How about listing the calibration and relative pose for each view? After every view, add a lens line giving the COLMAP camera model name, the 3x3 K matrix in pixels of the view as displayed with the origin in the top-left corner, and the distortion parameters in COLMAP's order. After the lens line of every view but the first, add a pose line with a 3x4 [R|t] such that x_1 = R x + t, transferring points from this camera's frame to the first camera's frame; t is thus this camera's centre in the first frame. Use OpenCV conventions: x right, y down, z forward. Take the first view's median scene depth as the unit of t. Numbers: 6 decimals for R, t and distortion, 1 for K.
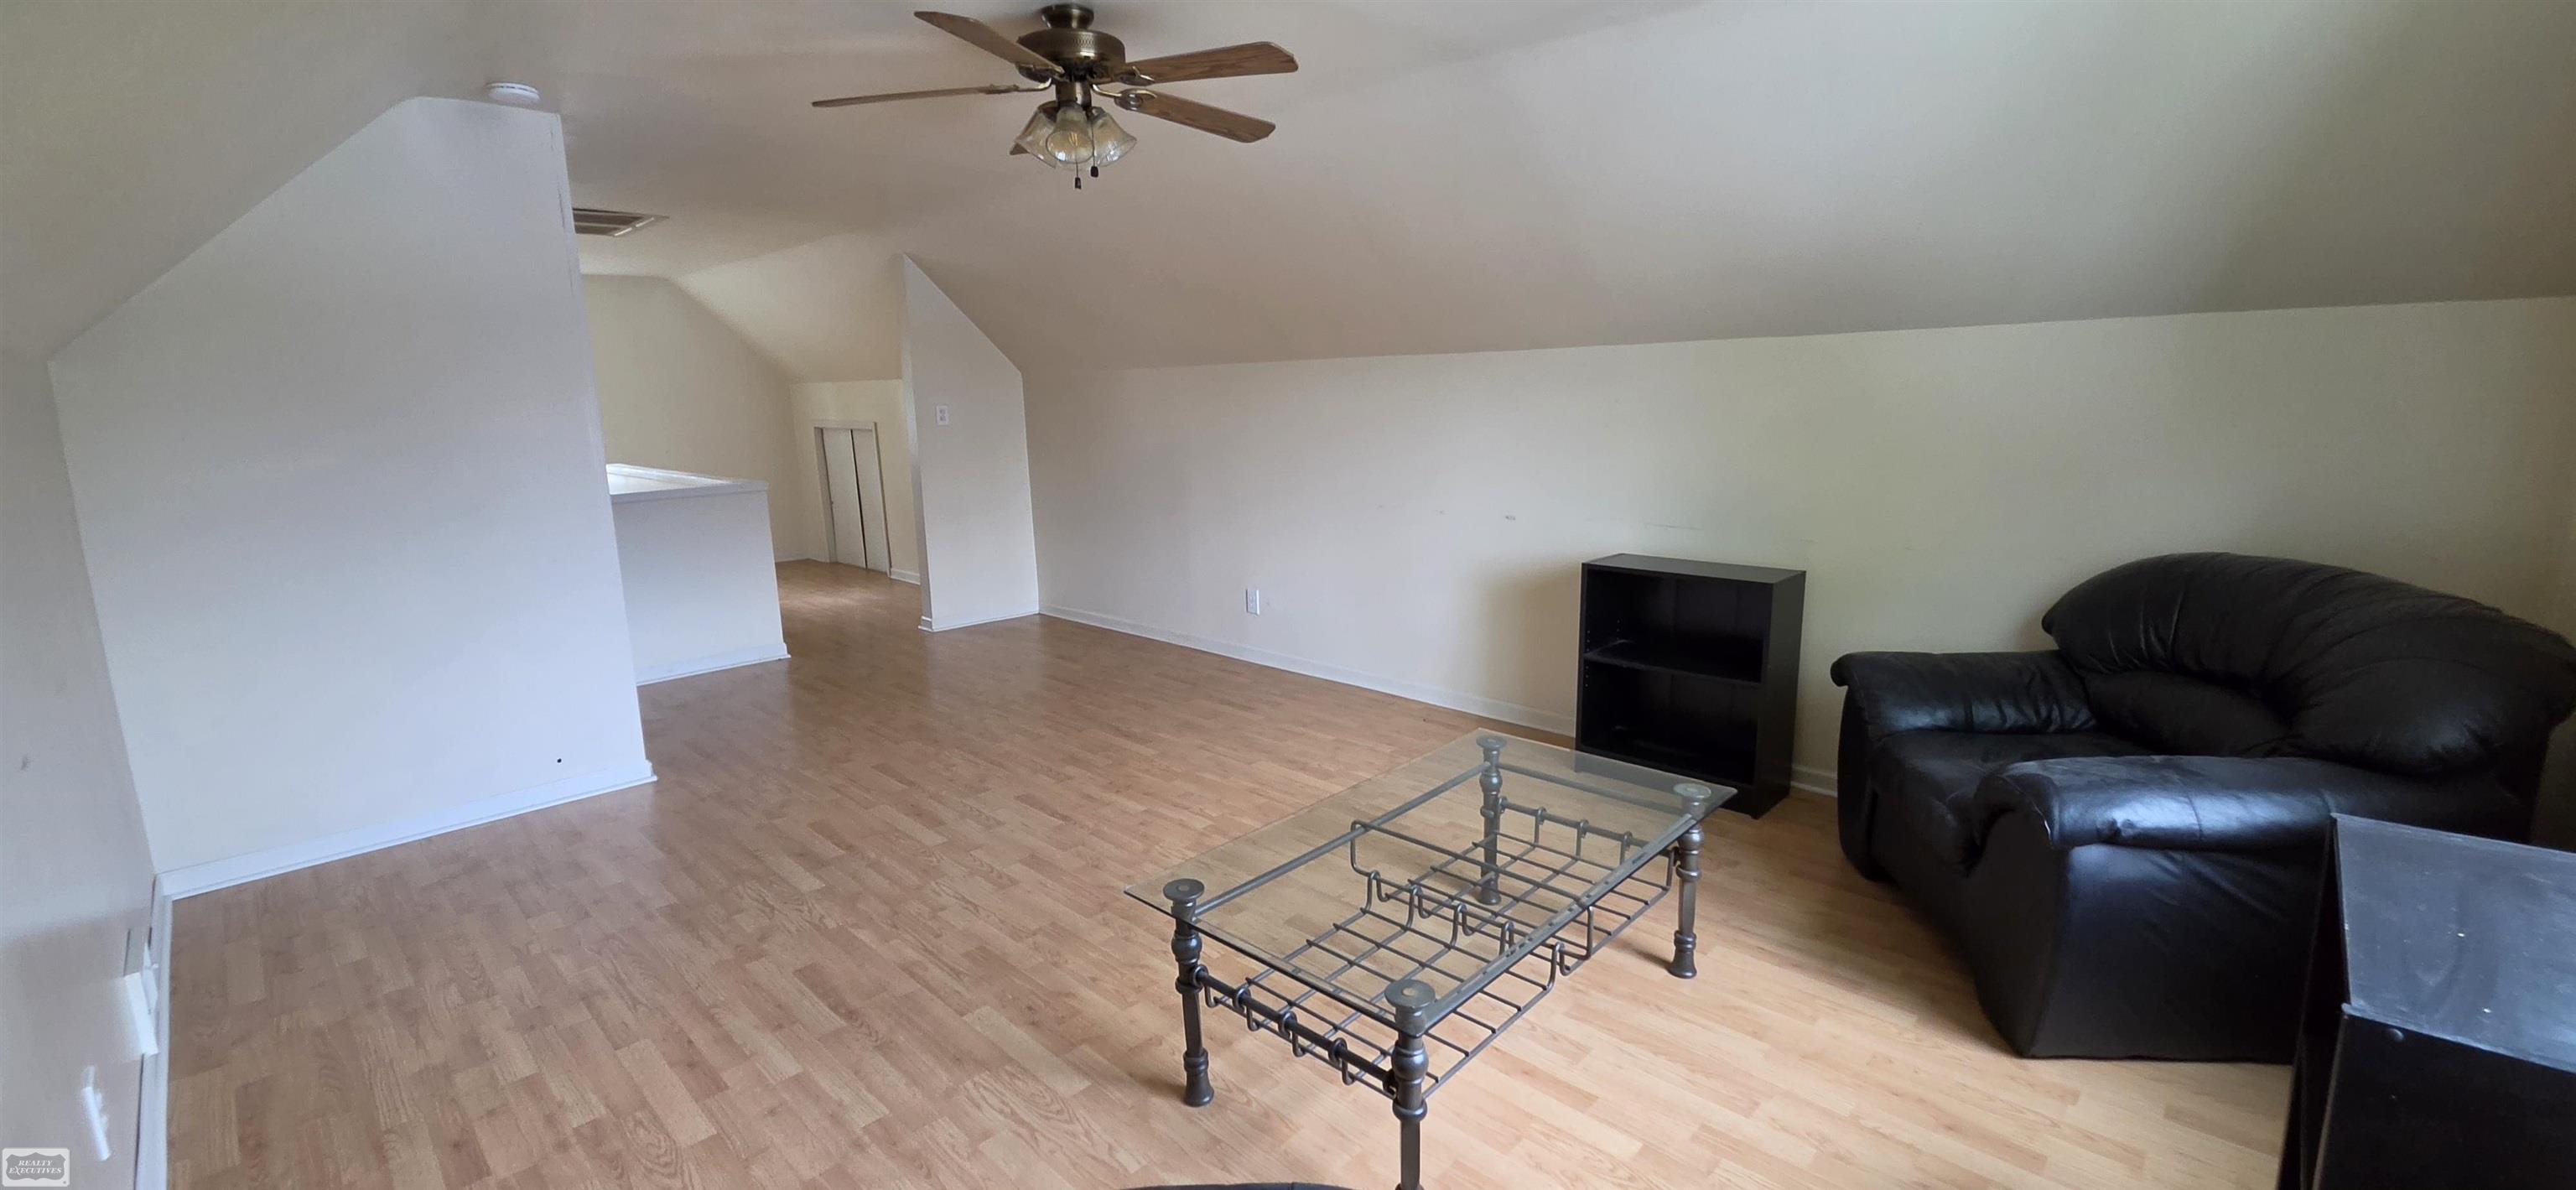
lens RADIAL K [[1052.3, 0, 1273.3], [0, 1052.3, 580.1], [0, 0, 1]] dist [0.000443, 0.001006]
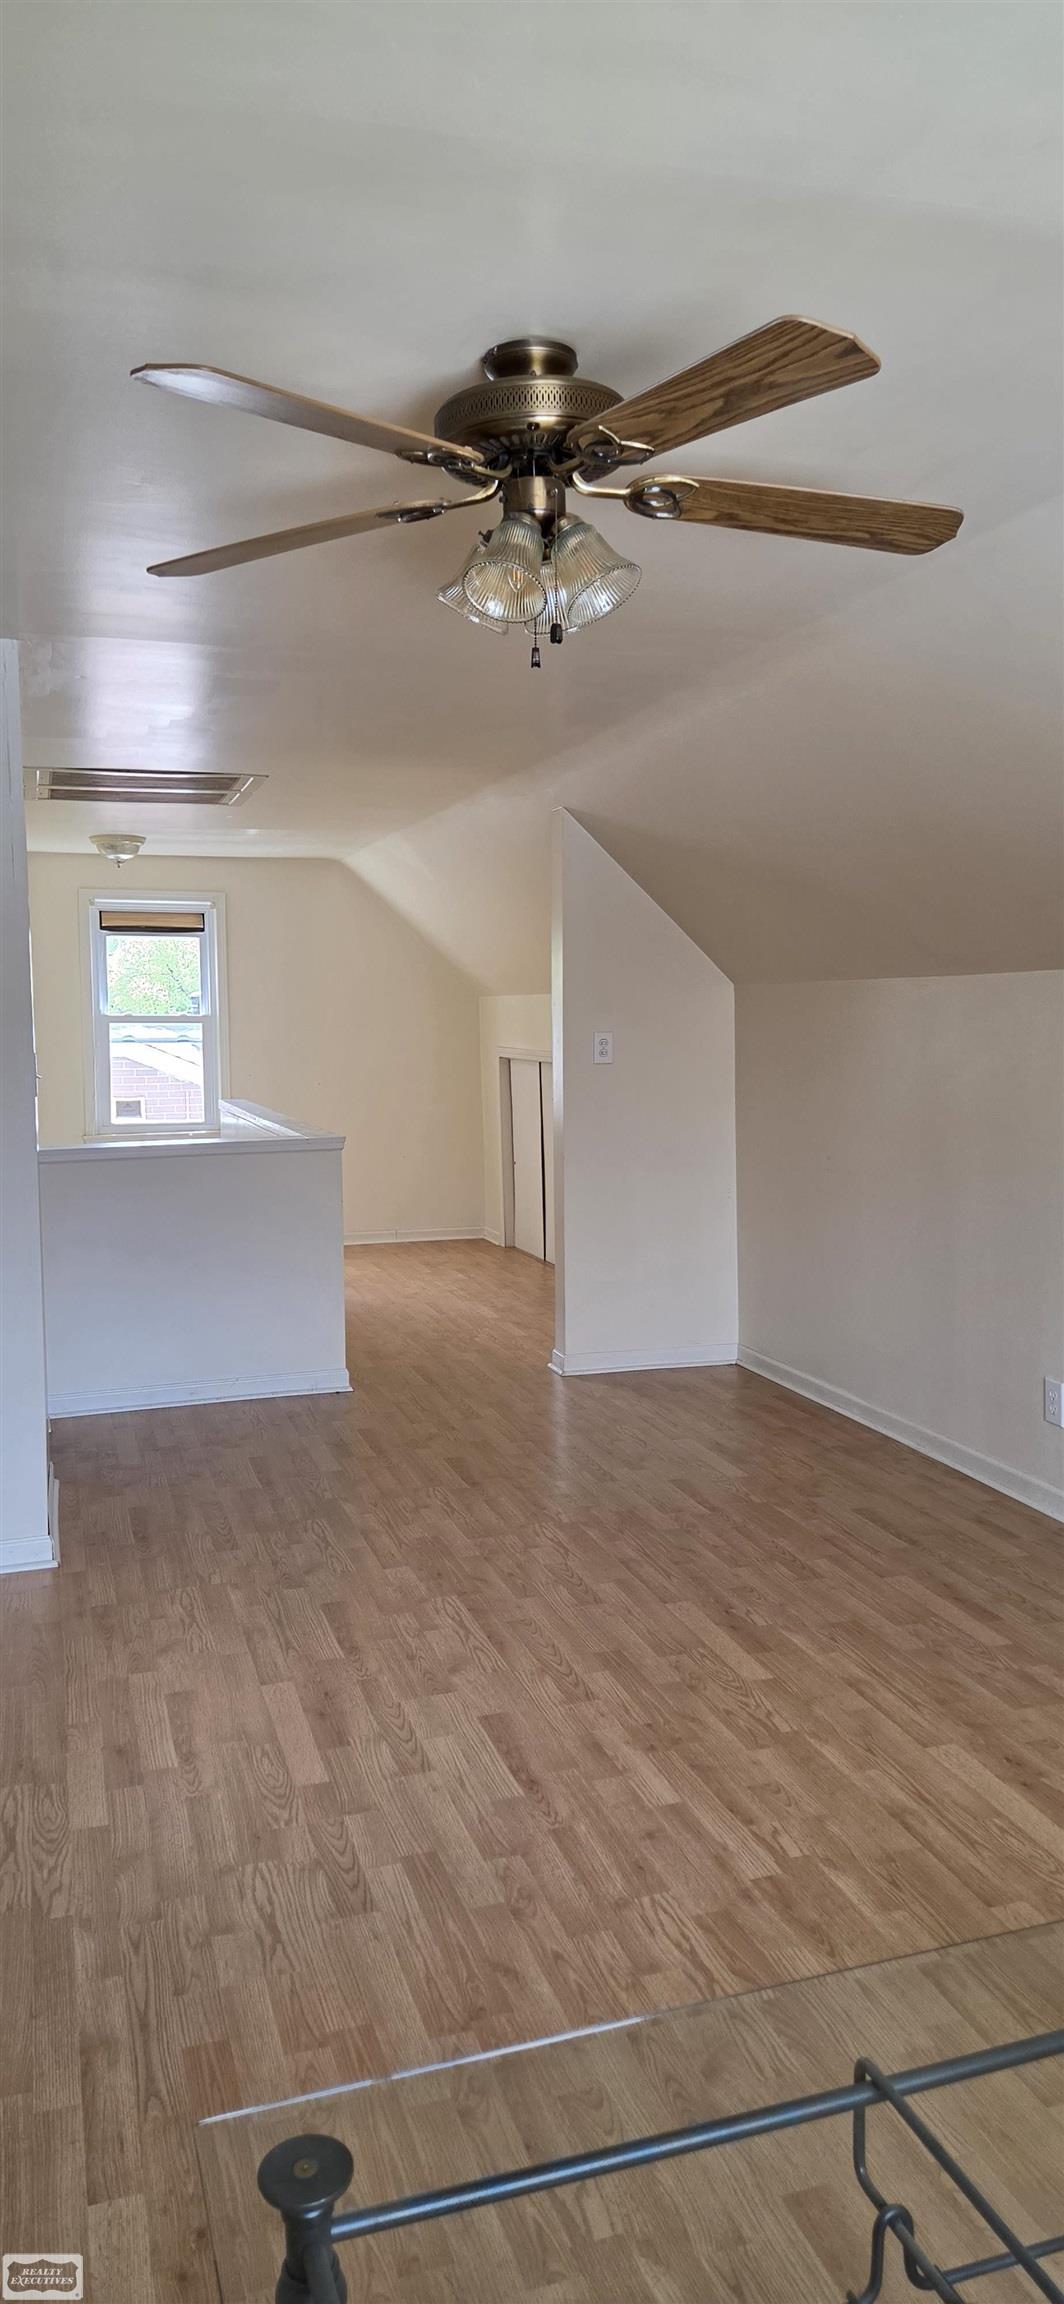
lens RADIAL K [[1522.6, 0, 514.8], [0, 1522.6, 1144.3], [0, 0, 1]] dist [0.048593, -0.019070]
pose [[0.881032, 0.053478, -0.470025, 0.144012], [-0.093230, 0.993732, -0.061688, -0.053496], [0.463780, 0.098170, 0.880495, 0.229600]]
